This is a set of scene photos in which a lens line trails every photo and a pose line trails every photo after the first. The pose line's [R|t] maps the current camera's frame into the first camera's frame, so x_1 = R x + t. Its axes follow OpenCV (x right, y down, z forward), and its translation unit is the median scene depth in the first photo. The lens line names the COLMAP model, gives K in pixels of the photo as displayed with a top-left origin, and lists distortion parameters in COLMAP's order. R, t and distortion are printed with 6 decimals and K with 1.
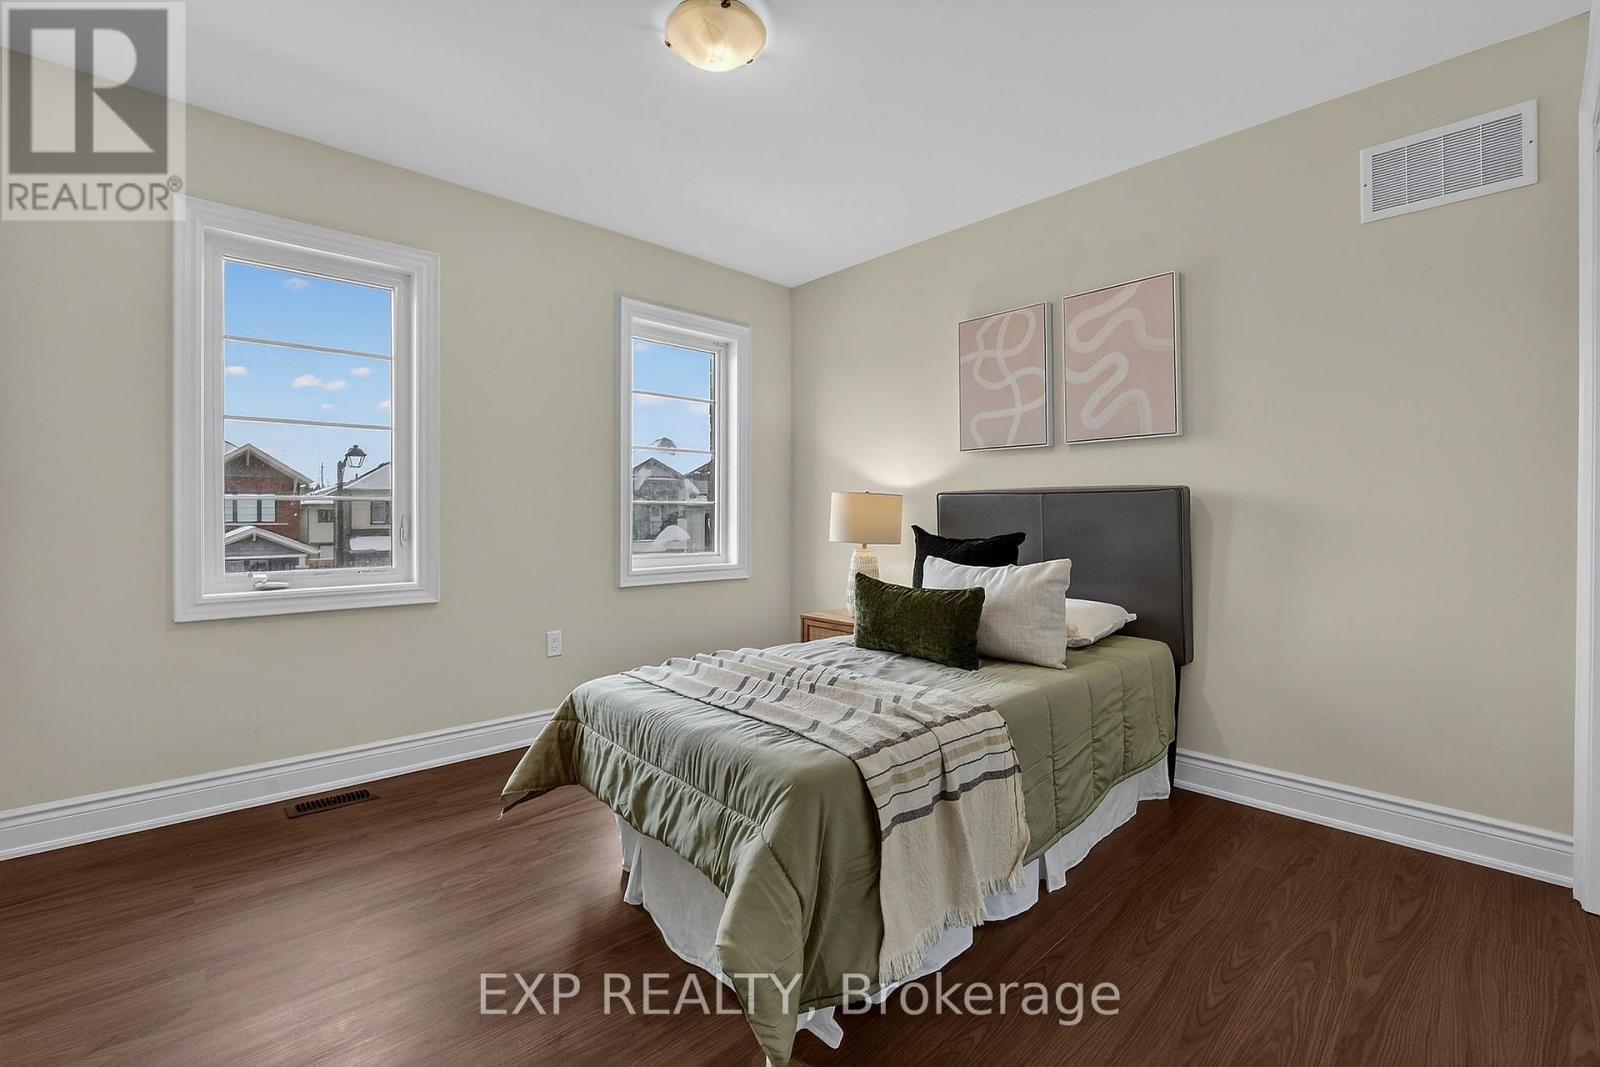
lens RADIAL K [[734.5, 0, 802.0], [0, 734.5, 521.6], [0, 0, 1]] dist [-0.017312, -0.000687]
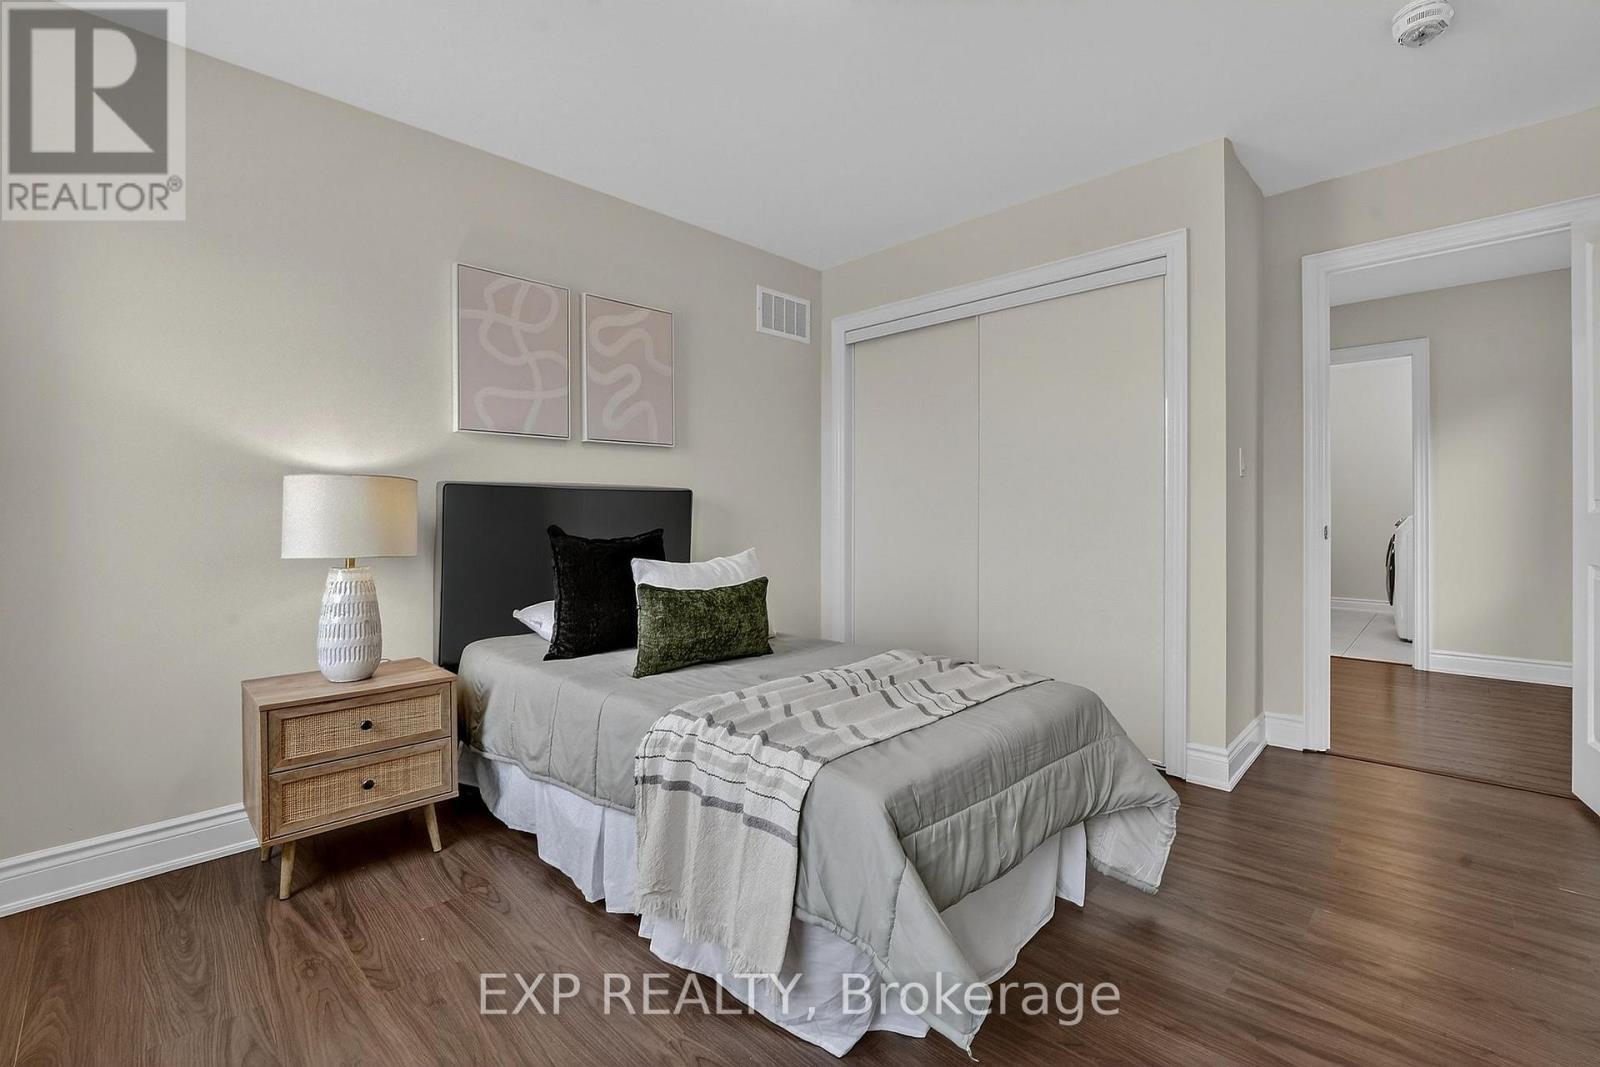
lens RADIAL K [[734.5, 0, 802.0], [0, 734.5, 521.6], [0, 0, 1]] dist [-0.017312, -0.000687]
pose [[-0.088910, -0.007232, 0.996013, -0.645654], [0.015977, 0.999835, 0.008686, -0.001161], [-0.995912, 0.016686, -0.088779, 0.789570]]
